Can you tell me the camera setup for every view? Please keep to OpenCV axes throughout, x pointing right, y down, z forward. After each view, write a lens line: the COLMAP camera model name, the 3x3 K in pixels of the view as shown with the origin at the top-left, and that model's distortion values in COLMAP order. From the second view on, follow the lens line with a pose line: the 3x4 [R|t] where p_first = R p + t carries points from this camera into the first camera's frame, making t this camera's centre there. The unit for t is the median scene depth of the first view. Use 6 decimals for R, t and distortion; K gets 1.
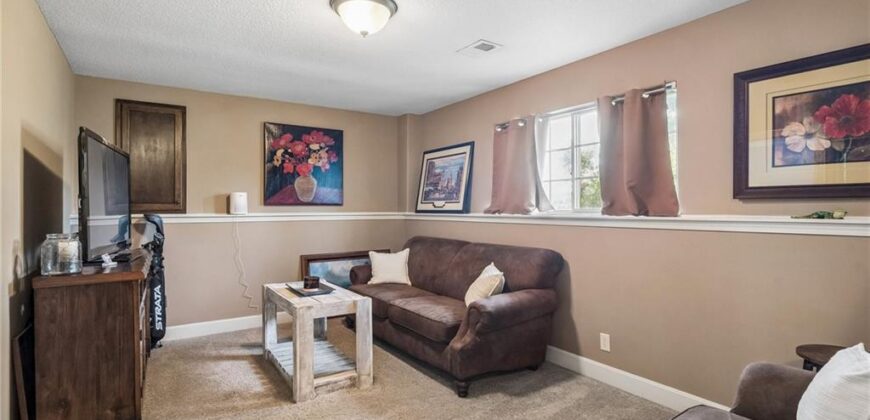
lens RADIAL K [[426.0, 0, 435.0], [0, 426.0, 210.0], [0, 0, 1]] dist [-0.000735, -0.000095]
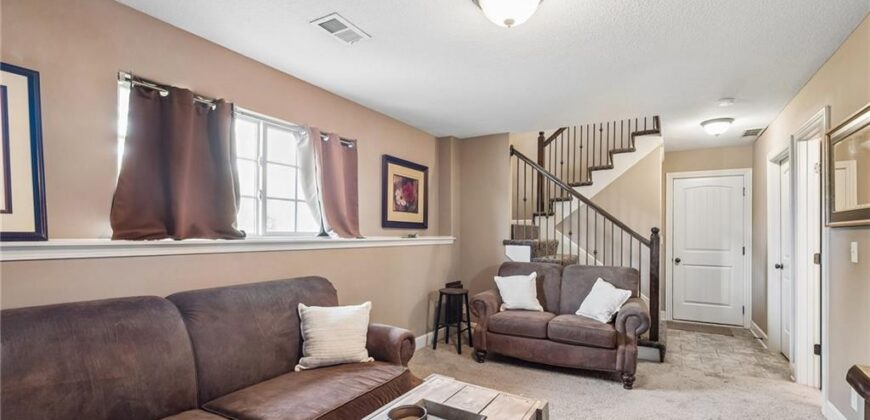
lens RADIAL K [[408.9, 0, 436.1], [0, 408.9, 234.7], [0, 0, 1]] dist [0.000718, -0.000028]
pose [[-0.453487, -0.002466, 0.891259, -0.864522], [-0.002291, 0.999996, 0.001601, 0.000539], [-0.891260, -0.001316, -0.453491, 1.579318]]
